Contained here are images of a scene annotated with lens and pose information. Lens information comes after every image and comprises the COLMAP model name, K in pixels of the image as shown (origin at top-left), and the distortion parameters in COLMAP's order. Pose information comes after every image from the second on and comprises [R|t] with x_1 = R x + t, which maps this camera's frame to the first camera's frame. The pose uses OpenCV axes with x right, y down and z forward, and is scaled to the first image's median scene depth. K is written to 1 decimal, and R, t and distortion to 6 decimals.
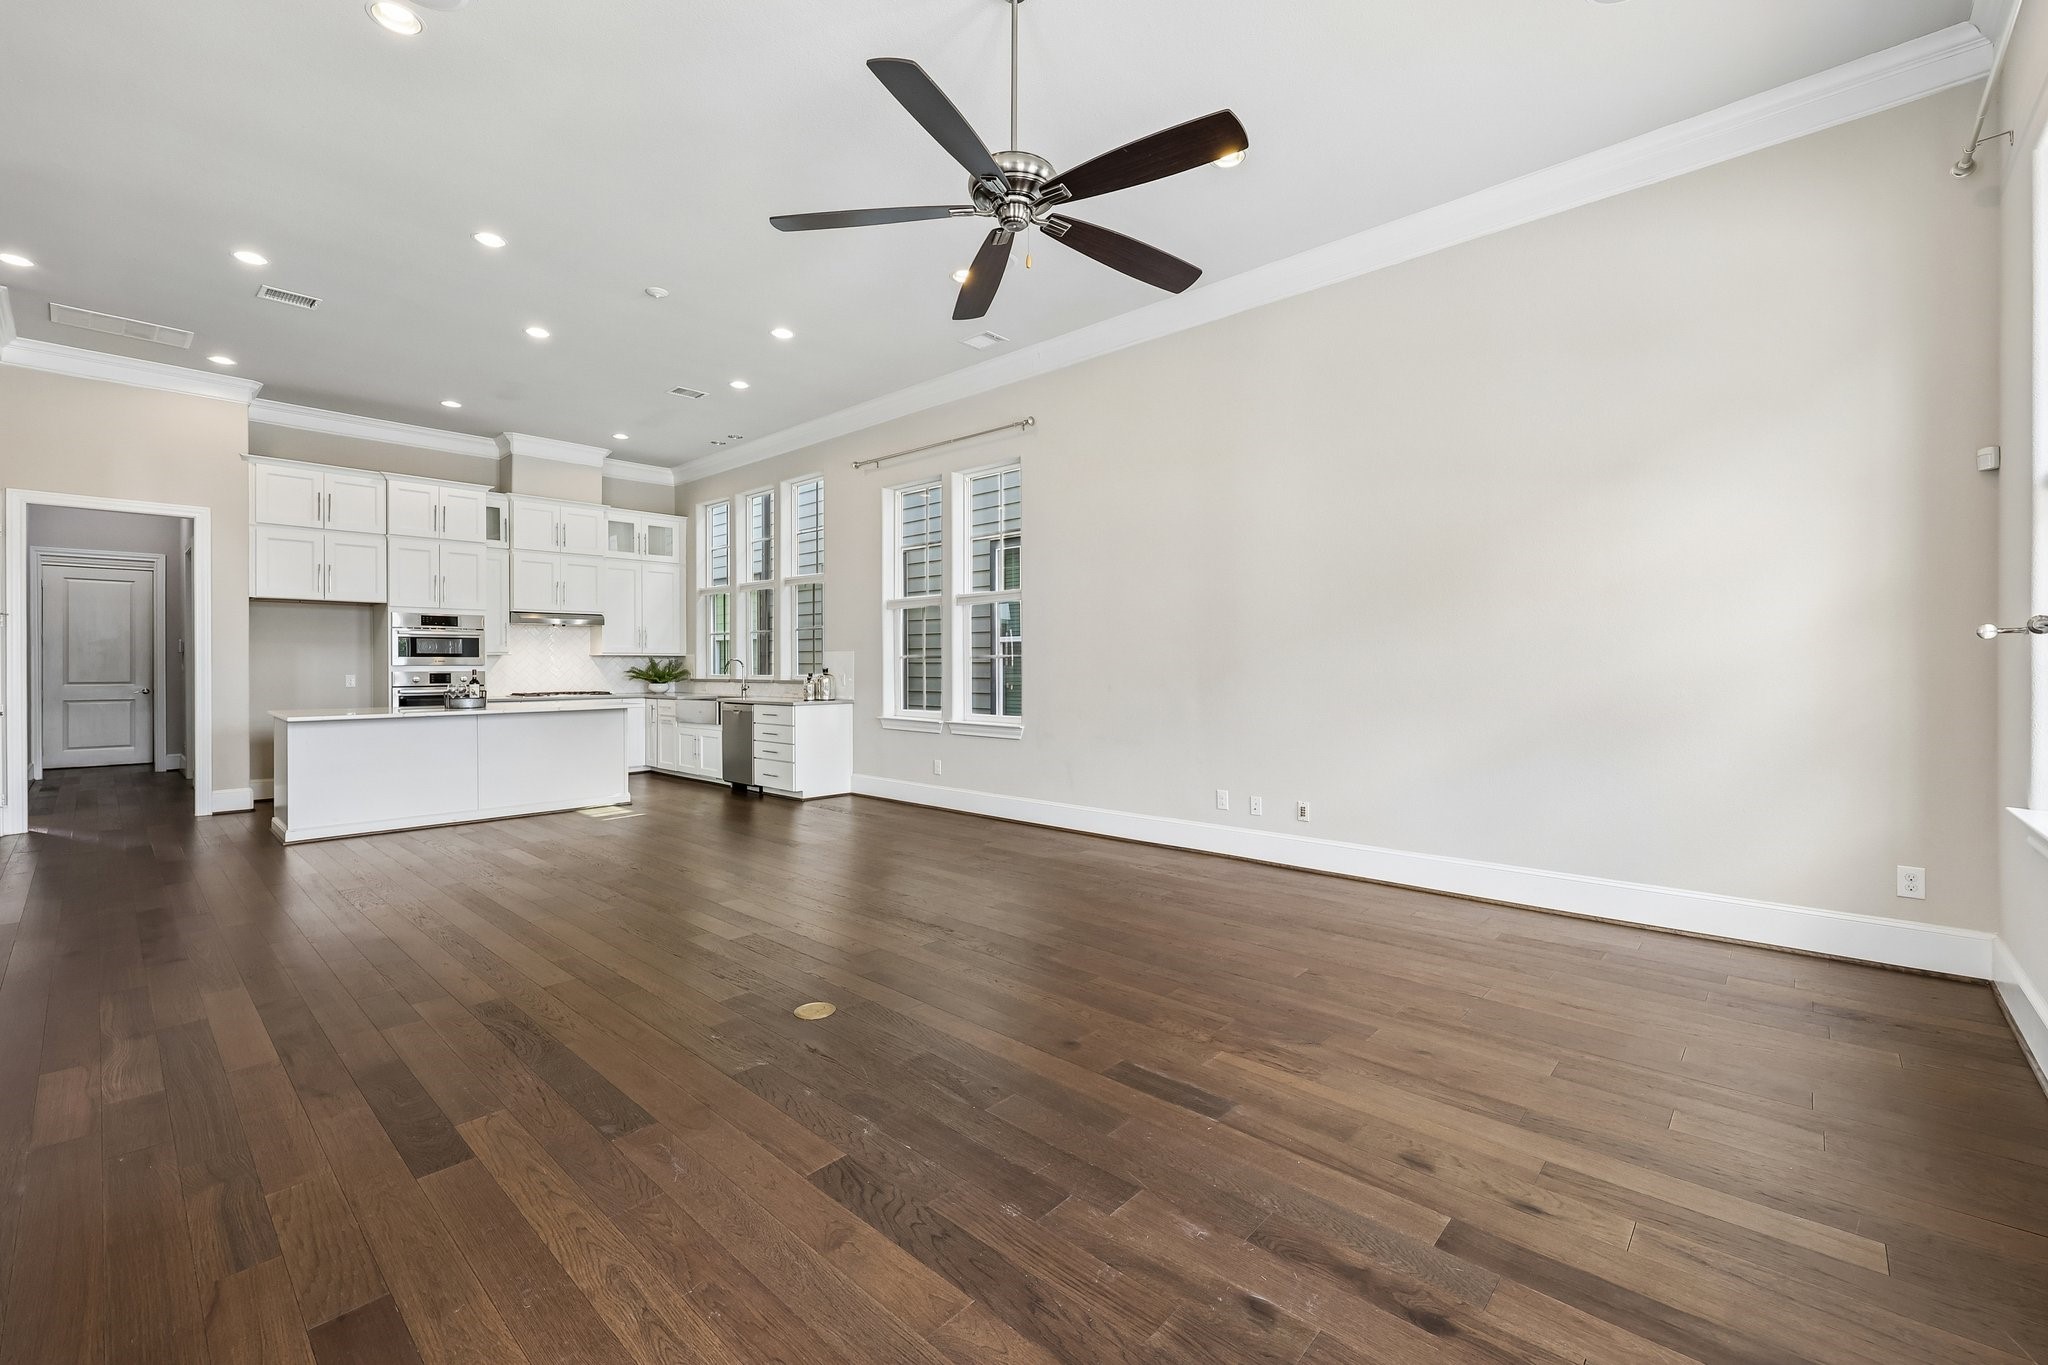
lens RADIAL K [[852.4, 0, 1029.5], [0, 852.4, 668.6], [0, 0, 1]] dist [0.001109, 0.000254]
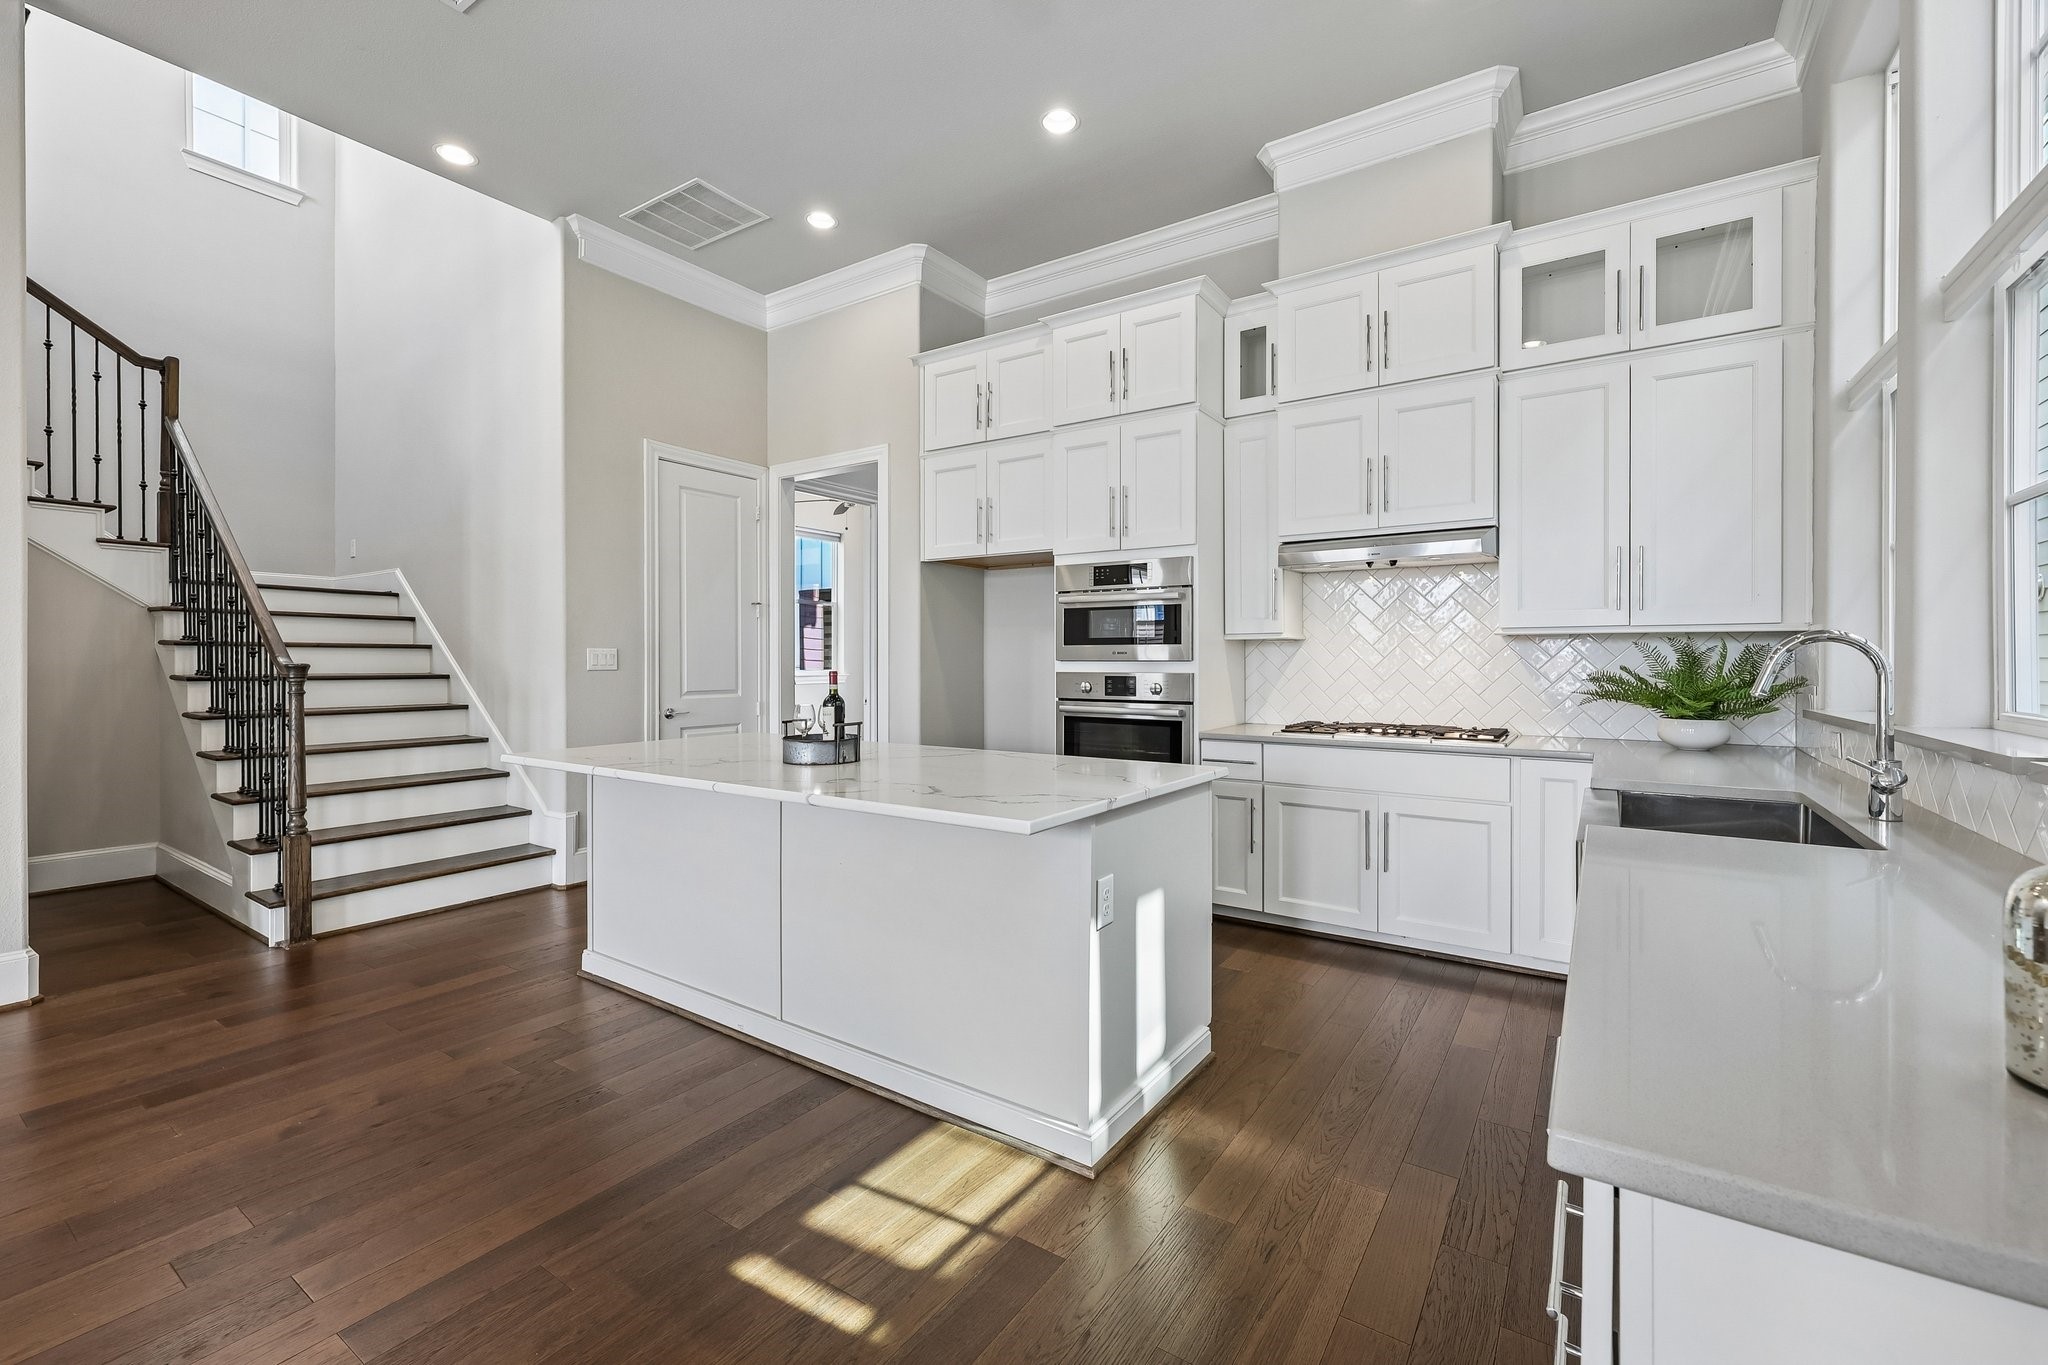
lens RADIAL K [[854.4, 0, 1031.7], [0, 854.4, 662.8], [0, 0, 1]] dist [-0.000347, 0.000309]
pose [[0.149021, 0.005058, -0.988821, -0.173175], [-0.005077, 0.999978, 0.004350, -0.004378], [0.988821, 0.004372, 0.149043, 0.795074]]
